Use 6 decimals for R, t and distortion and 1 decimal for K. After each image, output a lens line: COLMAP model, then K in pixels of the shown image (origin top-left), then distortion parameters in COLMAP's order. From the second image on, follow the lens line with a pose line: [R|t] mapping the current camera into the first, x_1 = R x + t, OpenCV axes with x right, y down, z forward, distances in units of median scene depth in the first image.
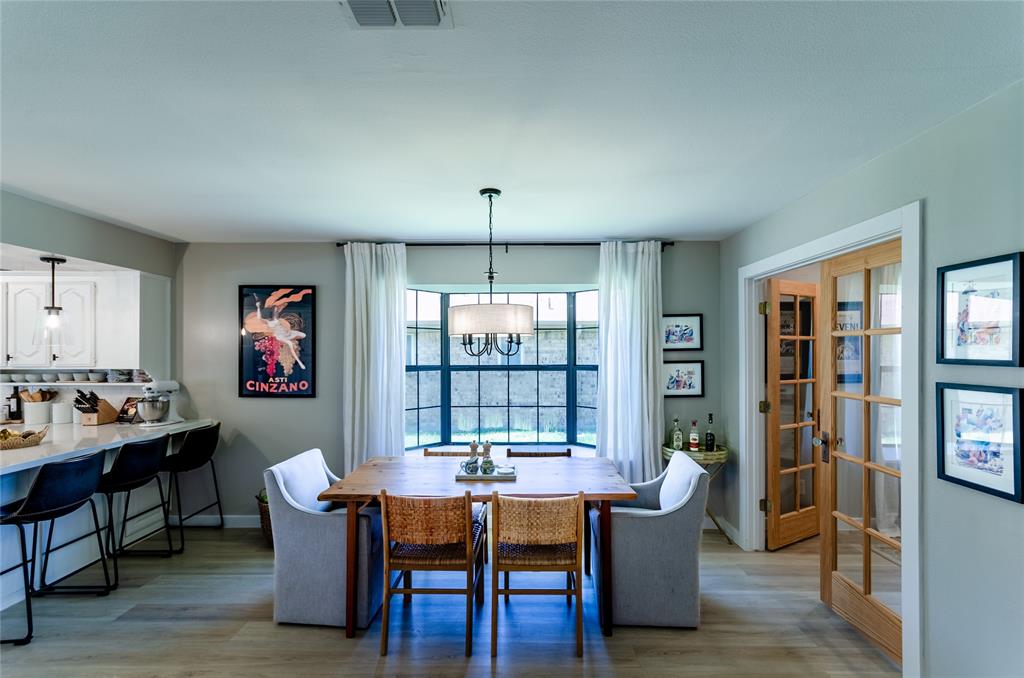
lens RADIAL K [[464.0, 0, 523.3], [0, 464.0, 350.4], [0, 0, 1]] dist [0.007795, 0.001052]
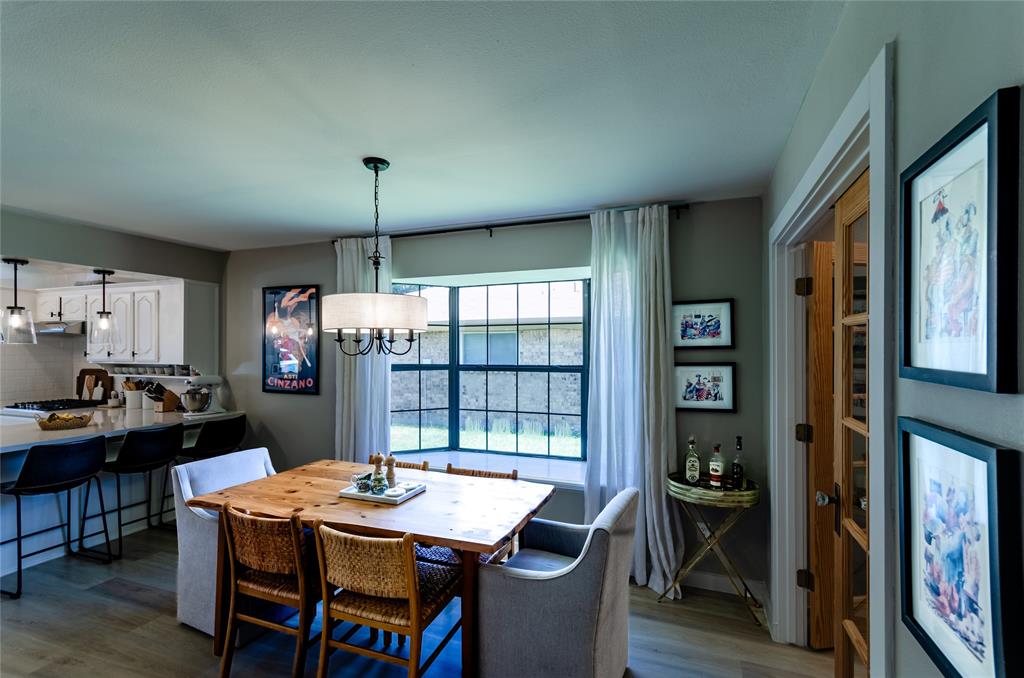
lens RADIAL K [[464.0, 0, 526.7], [0, 464.0, 346.6], [0, 0, 1]] dist [0.007795, 0.001052]
pose [[0.939292, -0.000582, -0.343120, 0.338169], [-0.000433, 0.999996, -0.002881, -0.001078], [0.343120, 0.002855, 0.939287, 0.207624]]
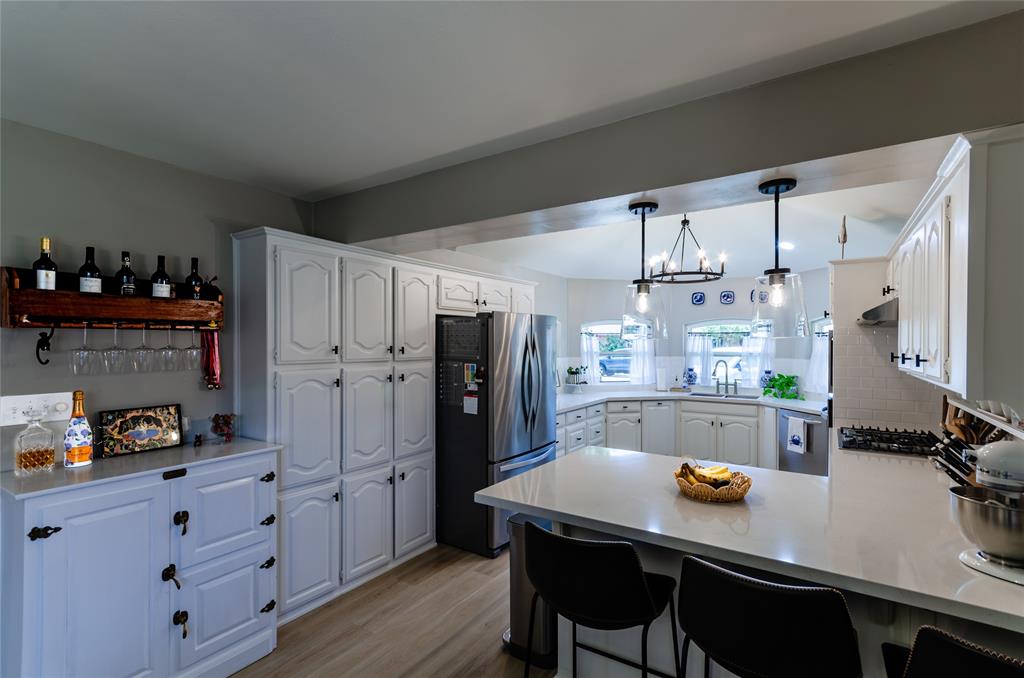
lens RADIAL K [[464.0, 0, 515.5], [0, 464.0, 343.6], [0, 0, 1]] dist [0.007795, 0.001052]
pose [[-0.546939, 0.000717, -0.837172, -0.302379], [-0.003522, 0.999989, 0.003158, -0.004209], [0.837165, 0.004676, -0.546930, 0.854664]]
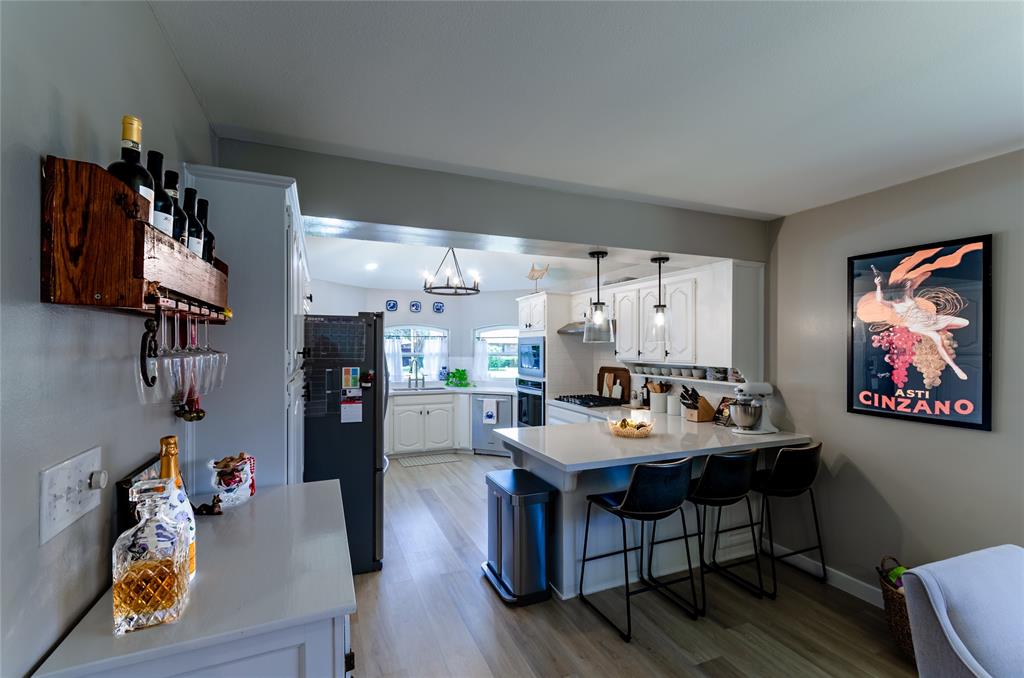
lens RADIAL K [[464.0, 0, 509.8], [0, 464.0, 344.9], [0, 0, 1]] dist [0.007795, 0.001052]
pose [[0.388202, -0.001043, -0.921574, -0.151956], [-0.003857, 0.999989, -0.002756, -0.000160], [0.921566, 0.004625, 0.388194, 0.241595]]
